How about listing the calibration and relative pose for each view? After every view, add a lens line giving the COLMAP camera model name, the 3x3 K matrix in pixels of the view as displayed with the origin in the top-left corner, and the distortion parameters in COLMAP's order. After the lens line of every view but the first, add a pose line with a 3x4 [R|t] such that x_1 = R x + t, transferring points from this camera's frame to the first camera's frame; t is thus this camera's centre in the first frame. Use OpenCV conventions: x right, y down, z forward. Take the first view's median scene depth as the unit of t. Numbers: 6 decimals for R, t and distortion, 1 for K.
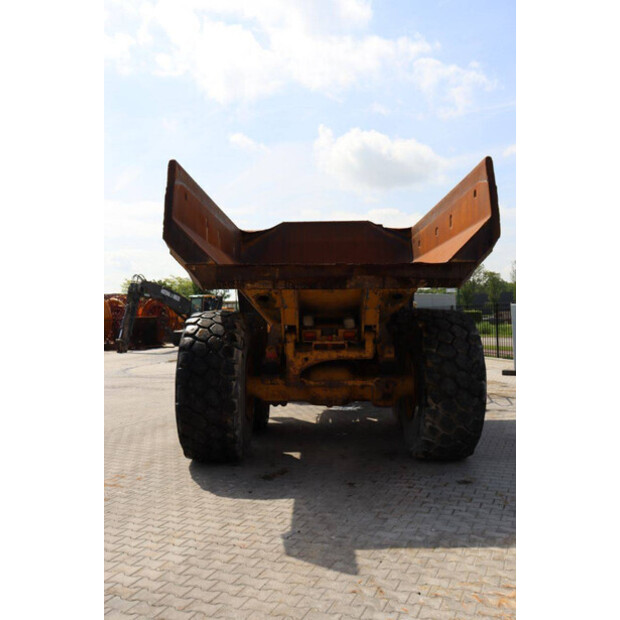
lens RADIAL K [[588.8, 0, 310.0], [0, 588.8, 310.0], [0, 0, 1]] dist [-0.110960, -0.013159]
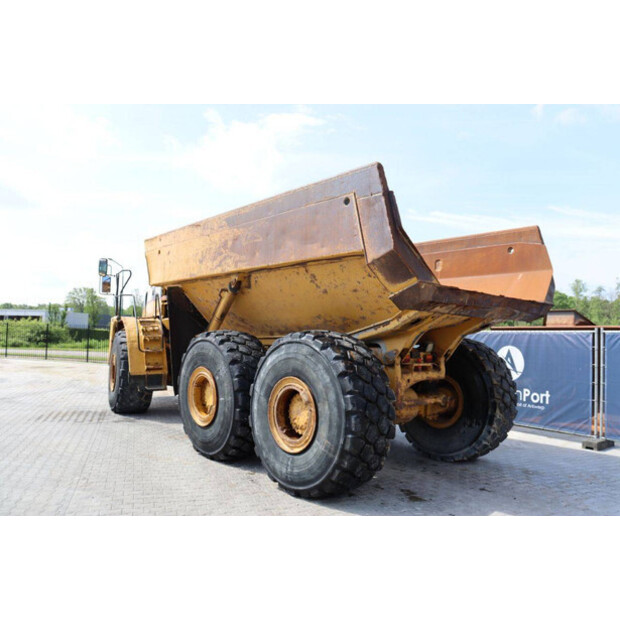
lens RADIAL K [[501.1, 0, 310.0], [0, 501.1, 310.0], [0, 0, 1]] dist [-0.145449, 0.002108]
pose [[0.748980, 0.069987, 0.658886, -0.728180], [-0.042064, 0.997422, -0.058131, 0.016727], [-0.661256, 0.015824, 0.749993, 0.451155]]
